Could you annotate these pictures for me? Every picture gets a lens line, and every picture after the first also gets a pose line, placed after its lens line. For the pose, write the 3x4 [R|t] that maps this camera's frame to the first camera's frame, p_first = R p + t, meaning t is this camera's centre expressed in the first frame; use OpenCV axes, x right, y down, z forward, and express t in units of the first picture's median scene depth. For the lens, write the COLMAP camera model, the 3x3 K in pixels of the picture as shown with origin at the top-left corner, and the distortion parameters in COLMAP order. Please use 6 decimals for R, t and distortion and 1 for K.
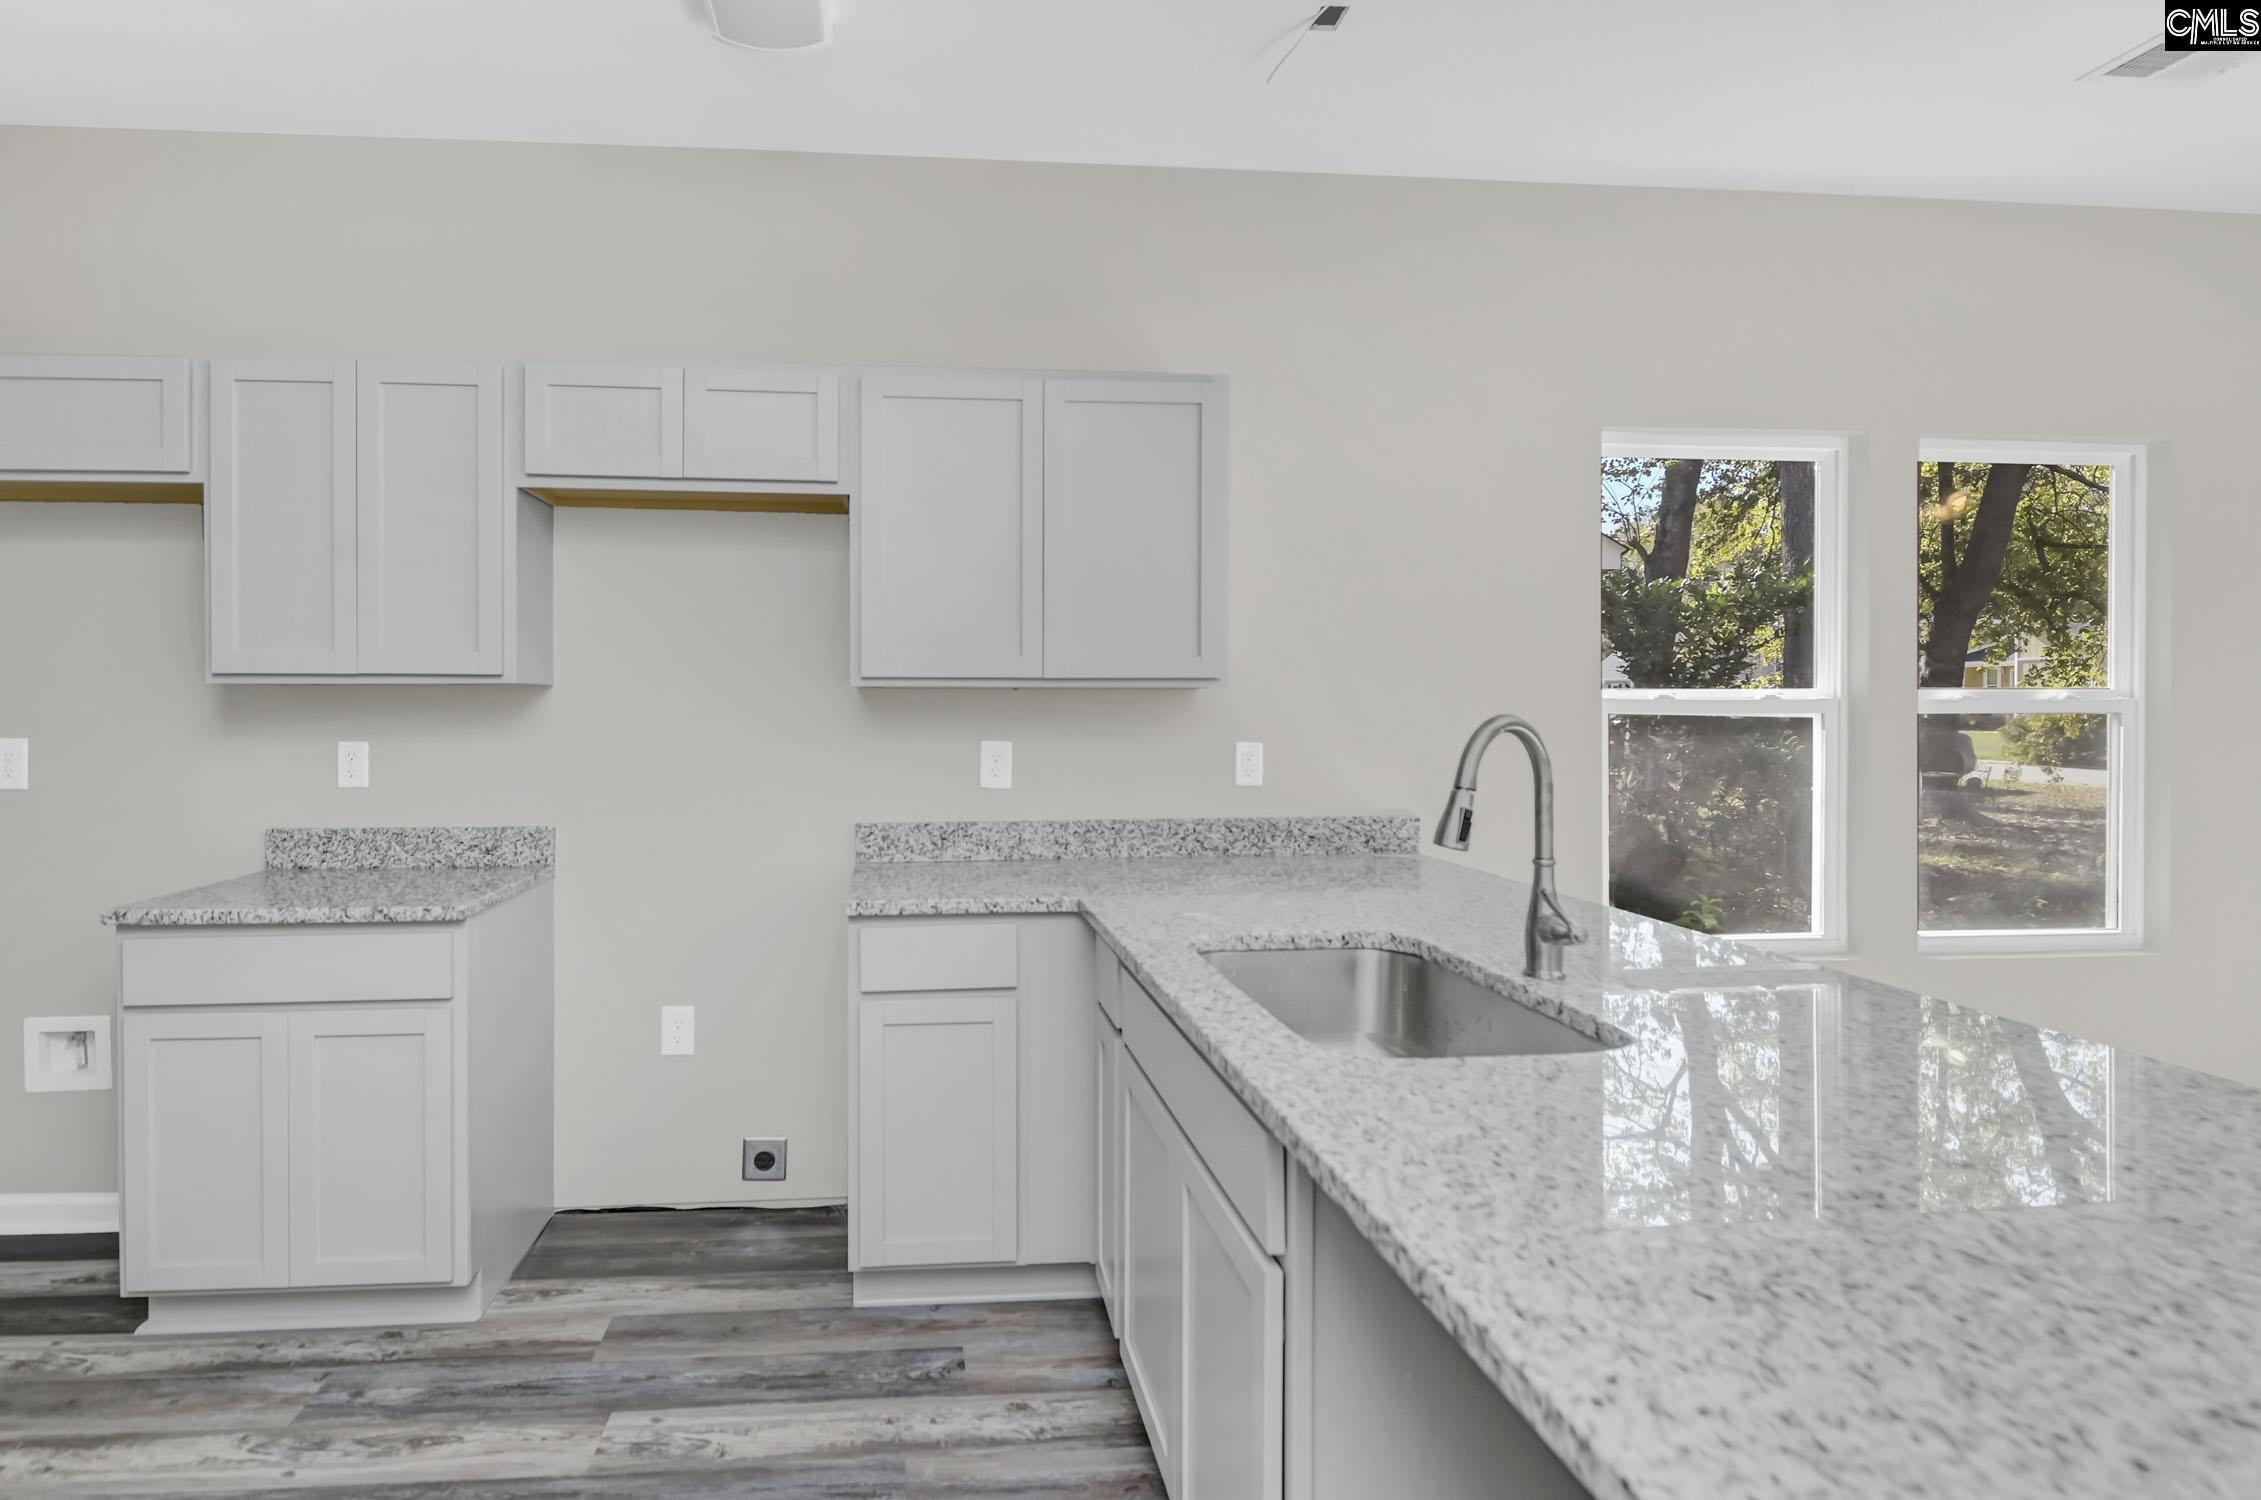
lens RADIAL K [[1196.5, 0, 1011.9], [0, 1196.5, 710.3], [0, 0, 1]] dist [0.001057, -0.013134]
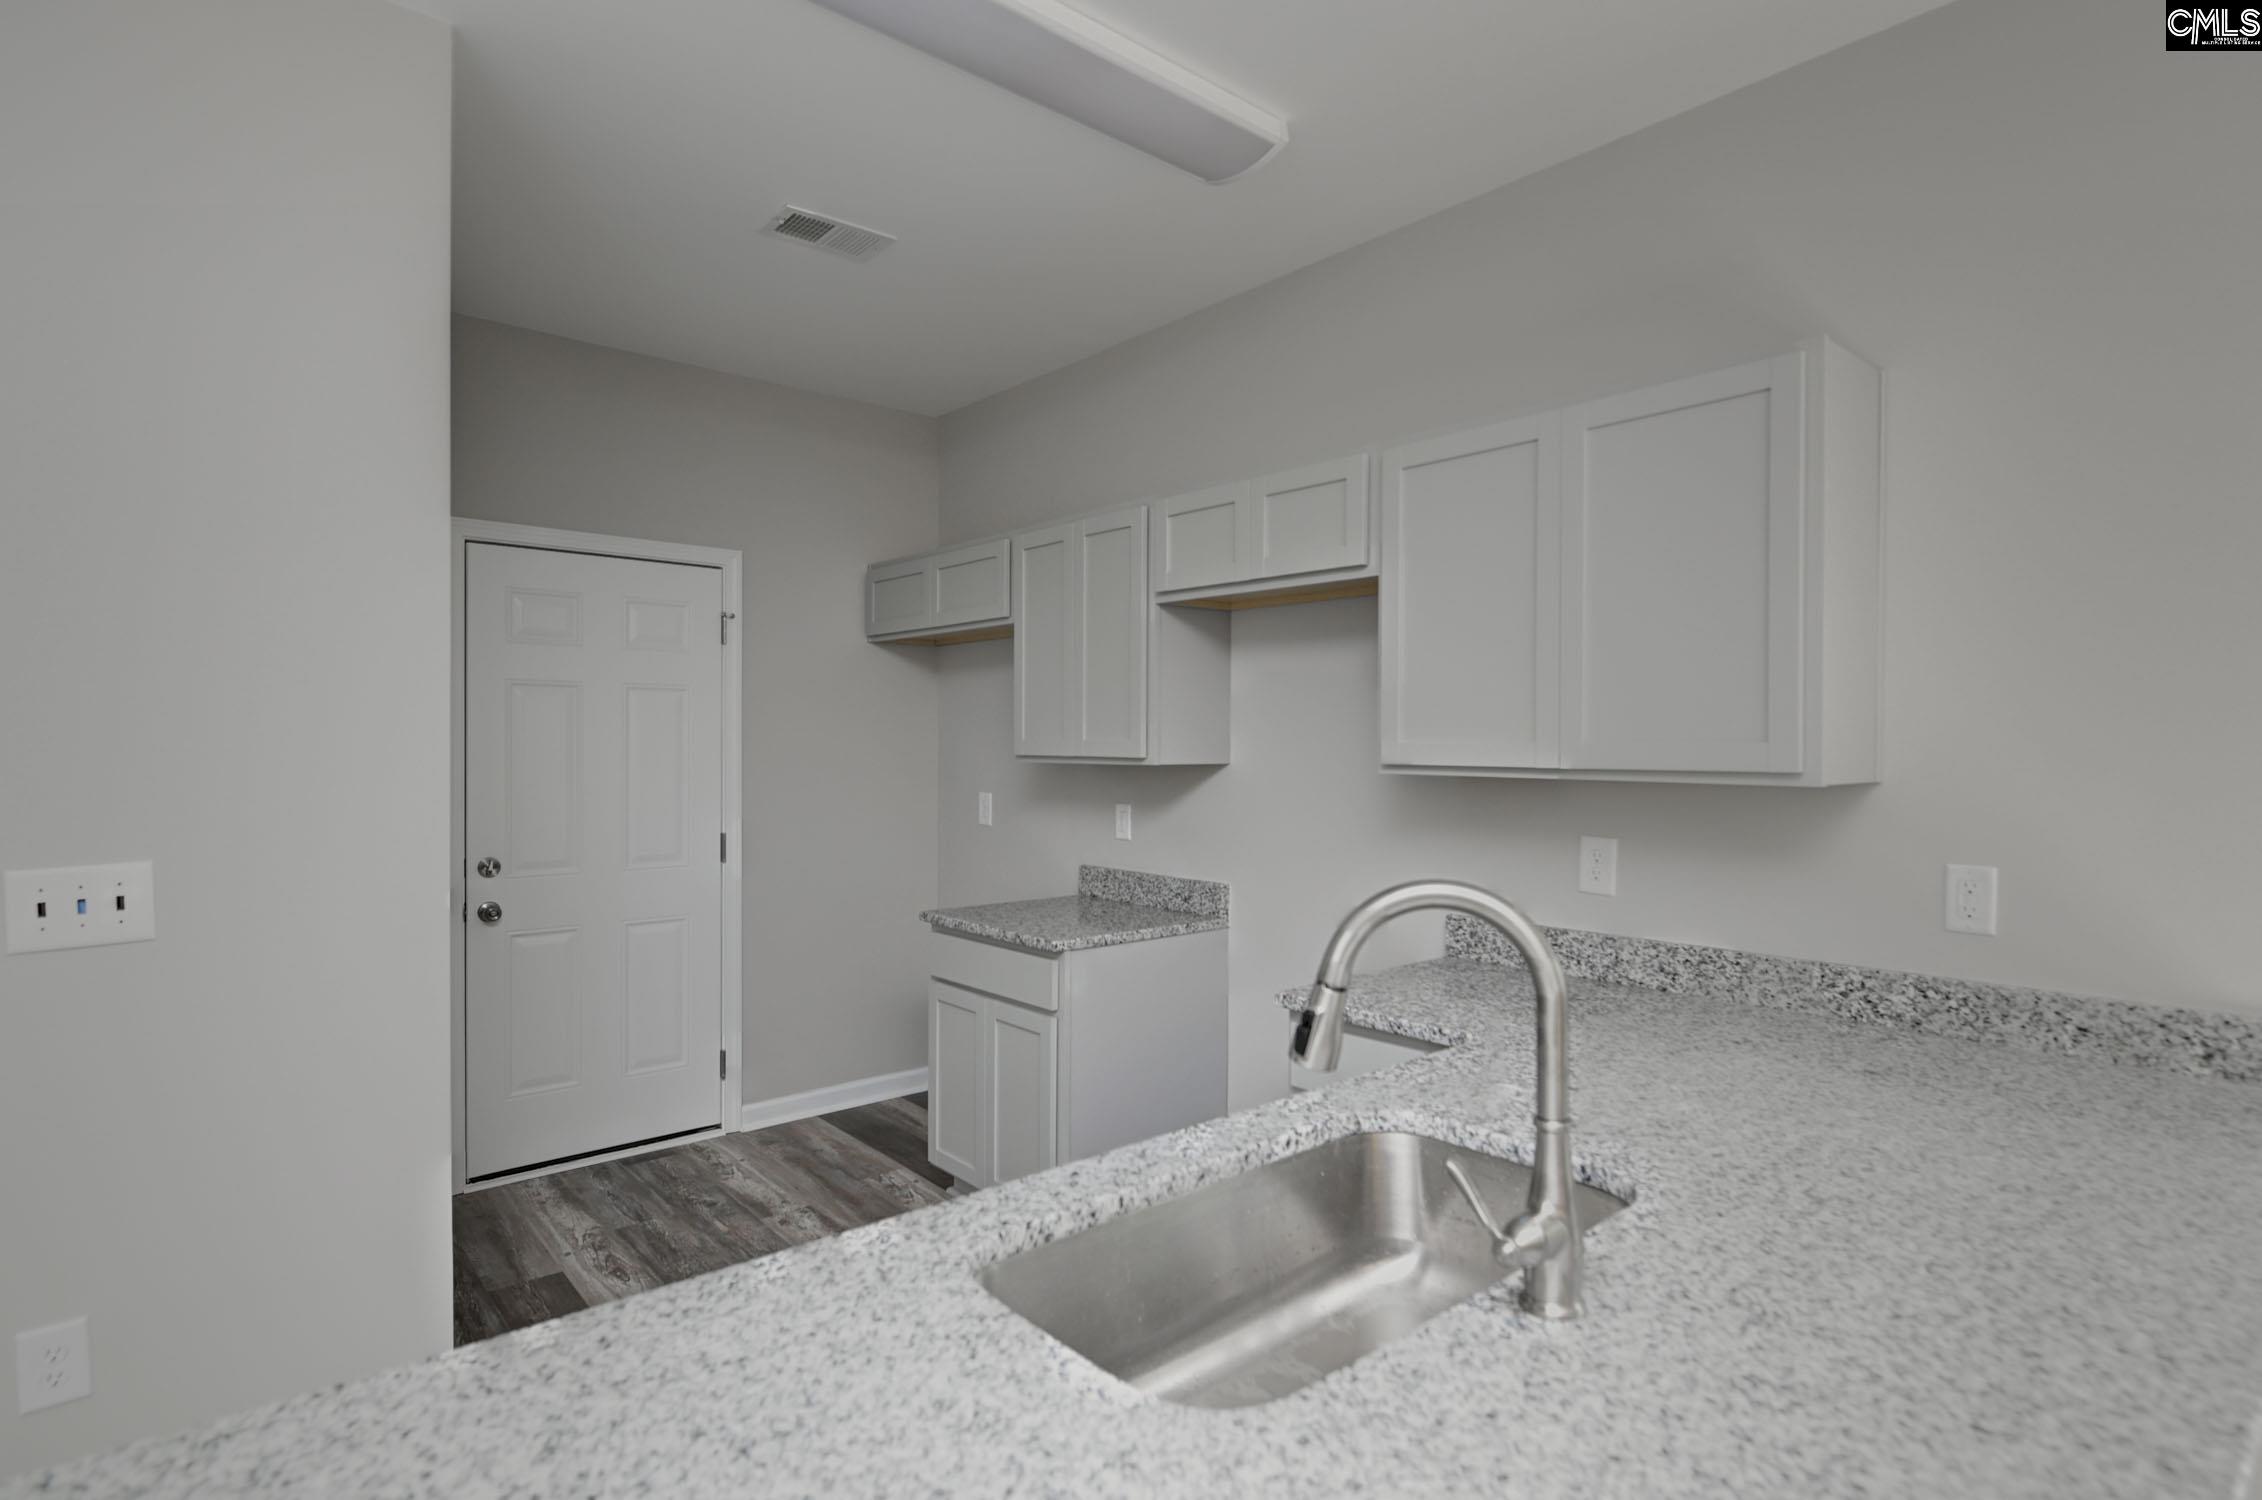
lens RADIAL K [[1119.0, 0, 1094.4], [0, 1119.0, 743.9], [0, 0, 1]] dist [0.000999, -0.010651]
pose [[0.569990, 0.000463, -0.821651, 0.433804], [-0.003479, 0.999992, -0.001850, -0.037277], [0.821644, 0.003913, 0.569988, 0.265276]]
